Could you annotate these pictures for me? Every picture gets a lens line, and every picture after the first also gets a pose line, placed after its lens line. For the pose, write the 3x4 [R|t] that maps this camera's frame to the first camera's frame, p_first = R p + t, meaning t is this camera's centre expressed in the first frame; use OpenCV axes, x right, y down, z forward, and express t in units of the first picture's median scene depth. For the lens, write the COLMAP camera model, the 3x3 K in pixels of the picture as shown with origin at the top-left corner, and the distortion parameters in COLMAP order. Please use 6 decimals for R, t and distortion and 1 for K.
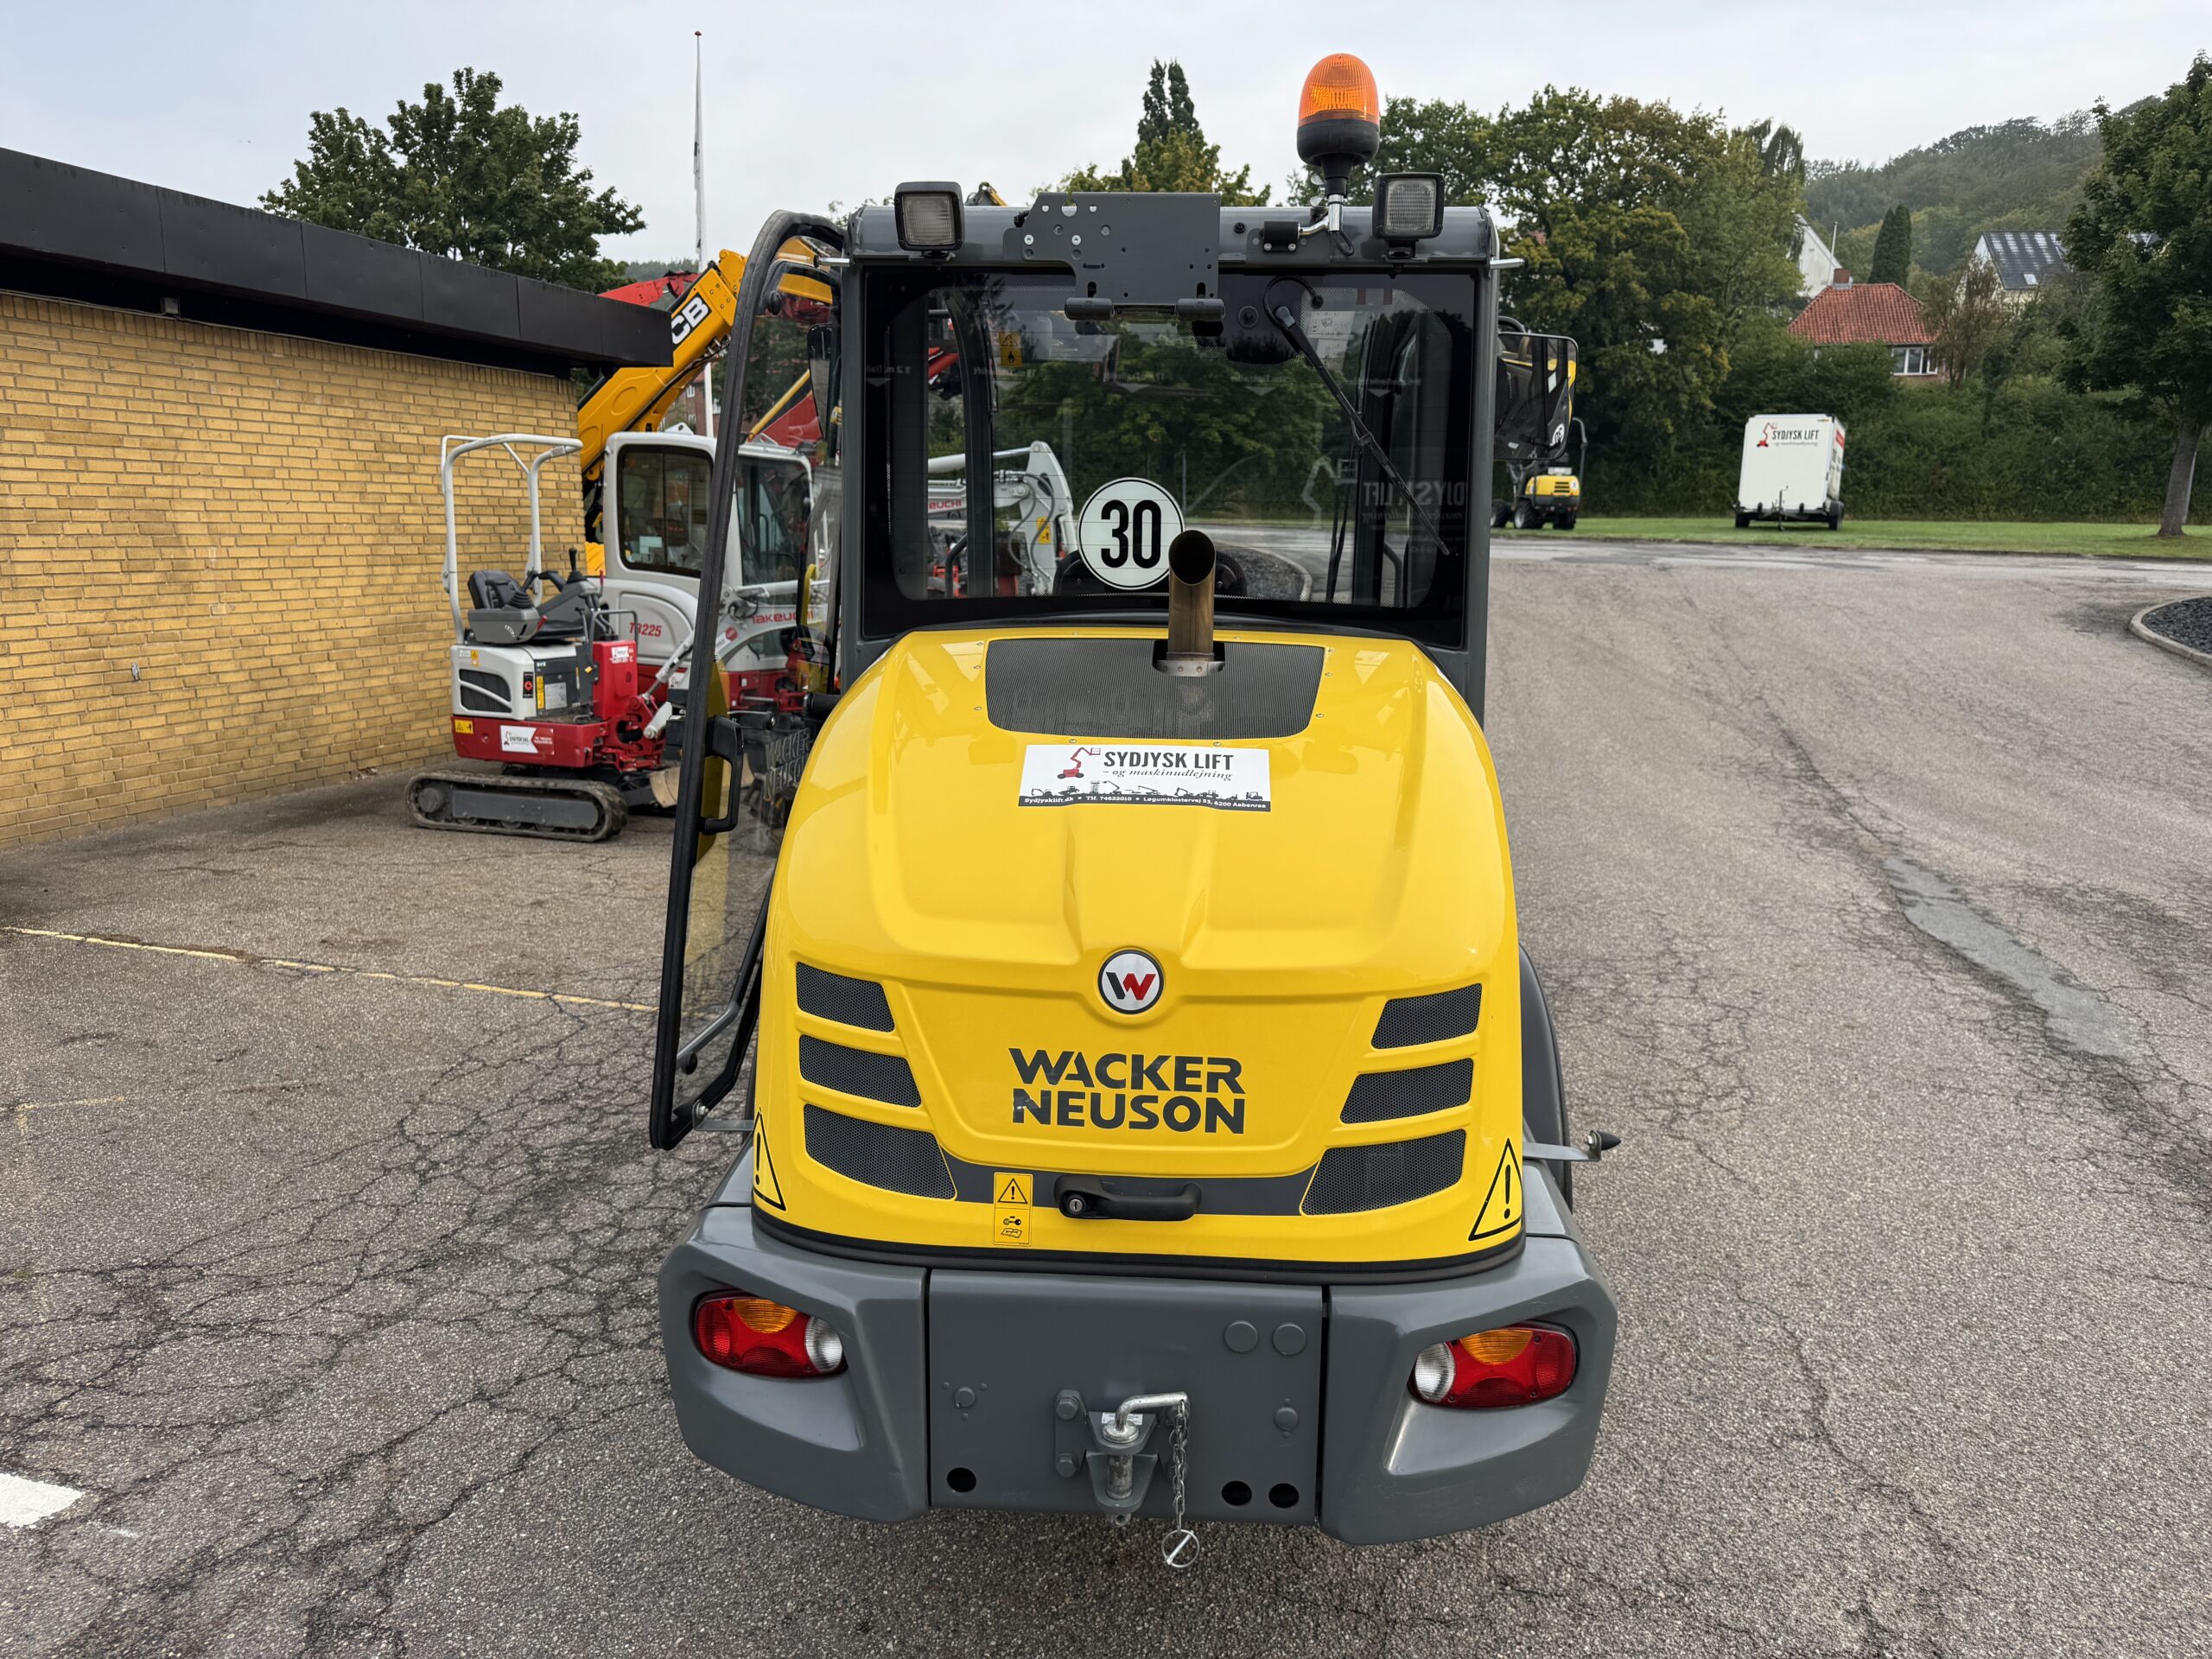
lens RADIAL K [[1547.0, 0, 1103.8], [0, 1547.0, 838.4], [0, 0, 1]] dist [0.042272, -0.056492]
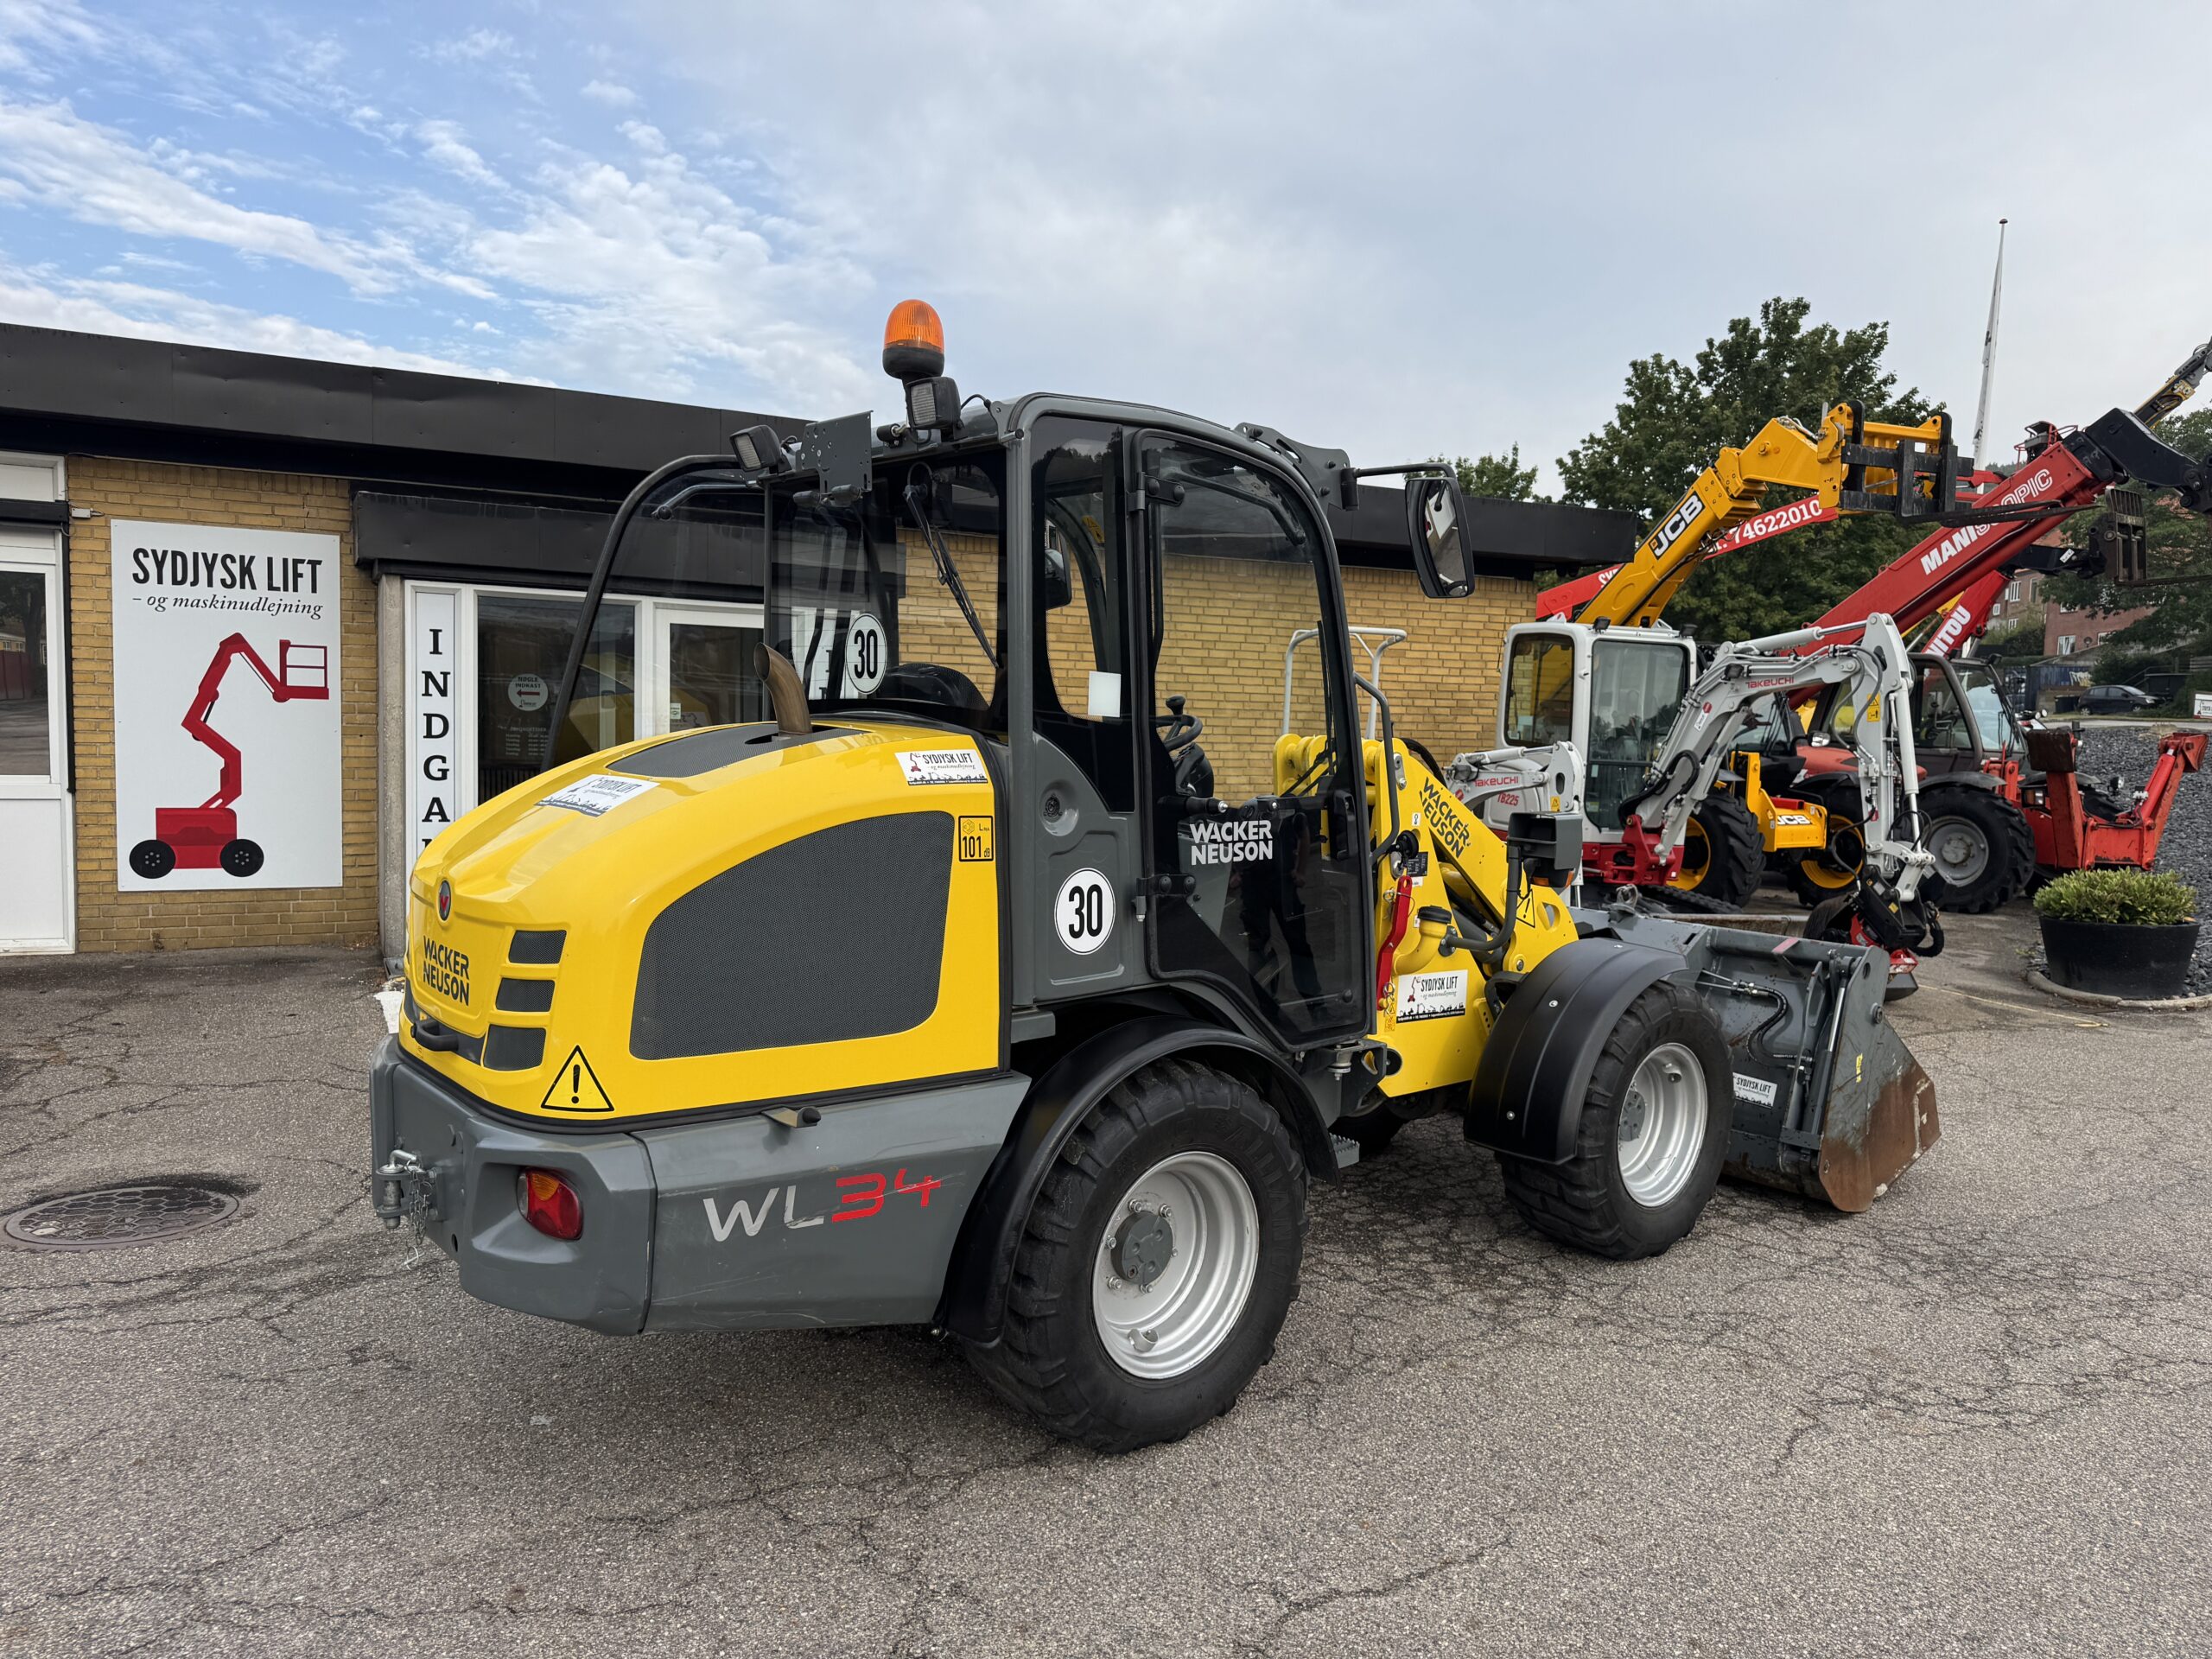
lens RADIAL K [[1547.0, 0, 1099.0], [0, 1547.0, 847.7], [0, 0, 1]] dist [0.042272, -0.056492]
pose [[0.686918, 0.073902, -0.722967, 0.350815], [-0.162756, 0.985191, -0.053933, 0.004019], [0.708275, 0.154715, 0.688774, 0.067414]]
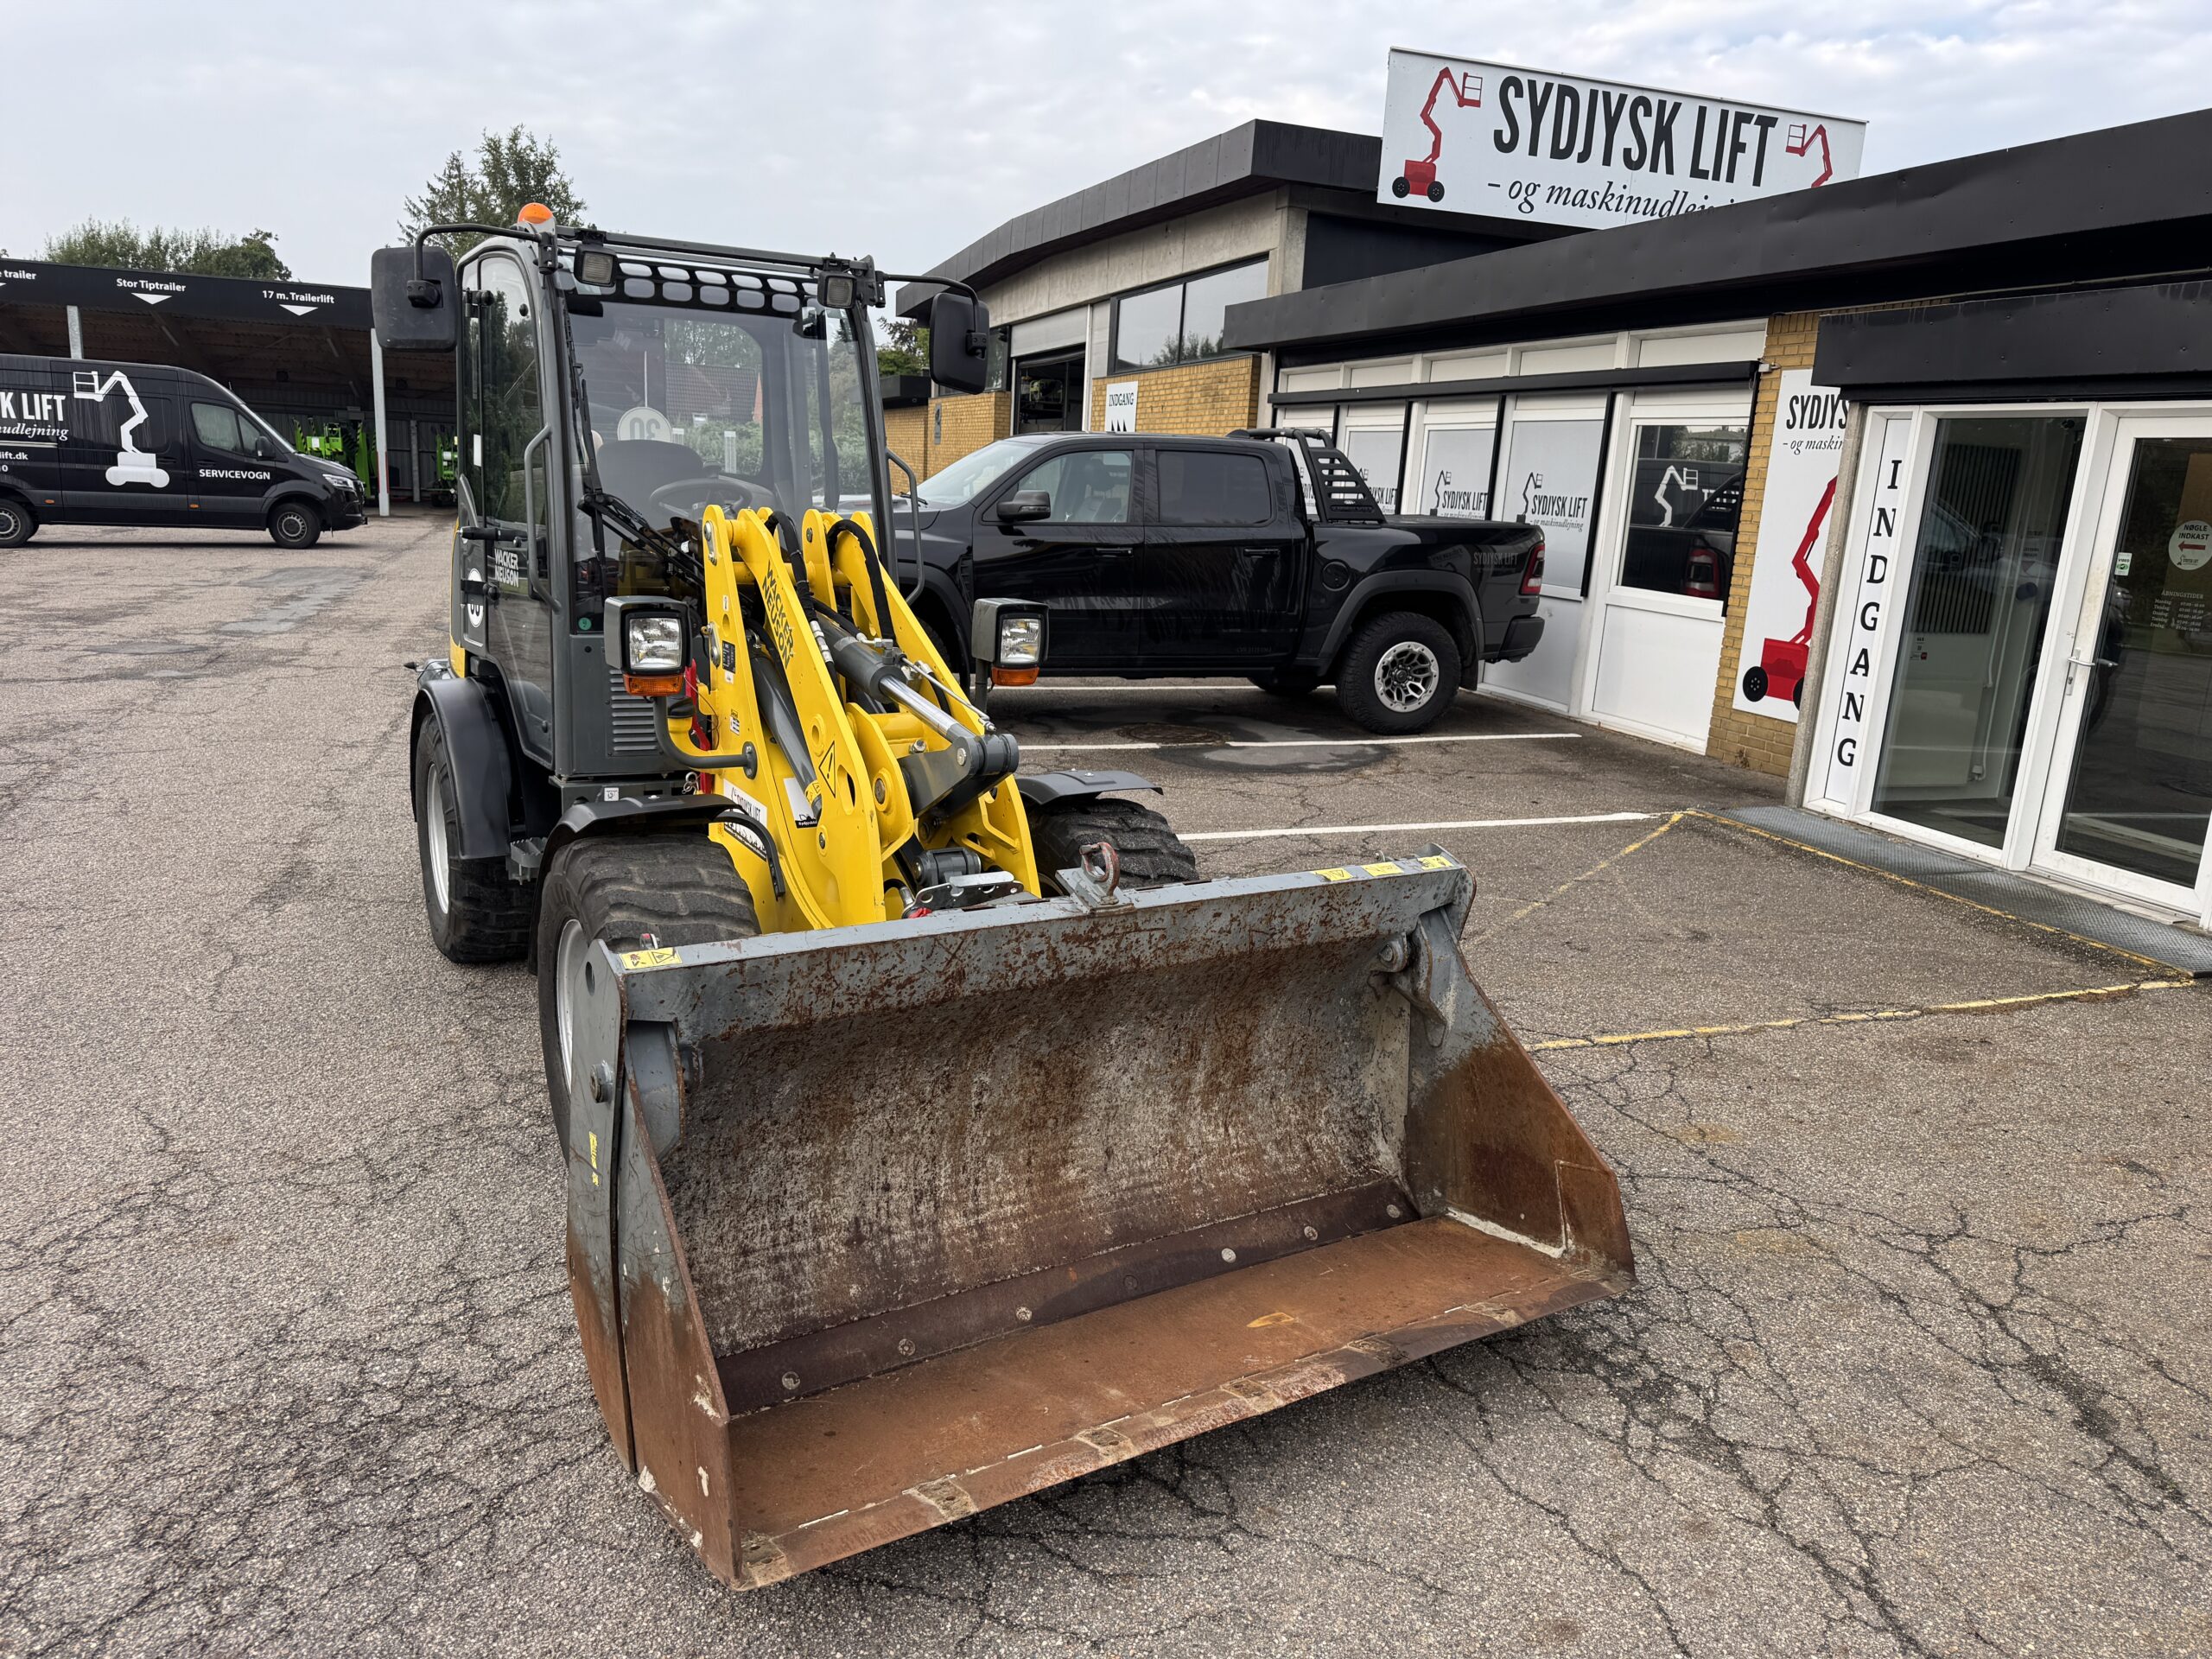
lens RADIAL K [[1547.0, 0, 1112.0], [0, 1547.0, 830.1], [0, 0, 1]] dist [0.042272, -0.056492]
pose [[-0.829475, 0.073285, -0.553715, 0.209239], [-0.164389, 0.915414, 0.367414, -0.176672], [0.533805, 0.395786, -0.747266, 0.935431]]
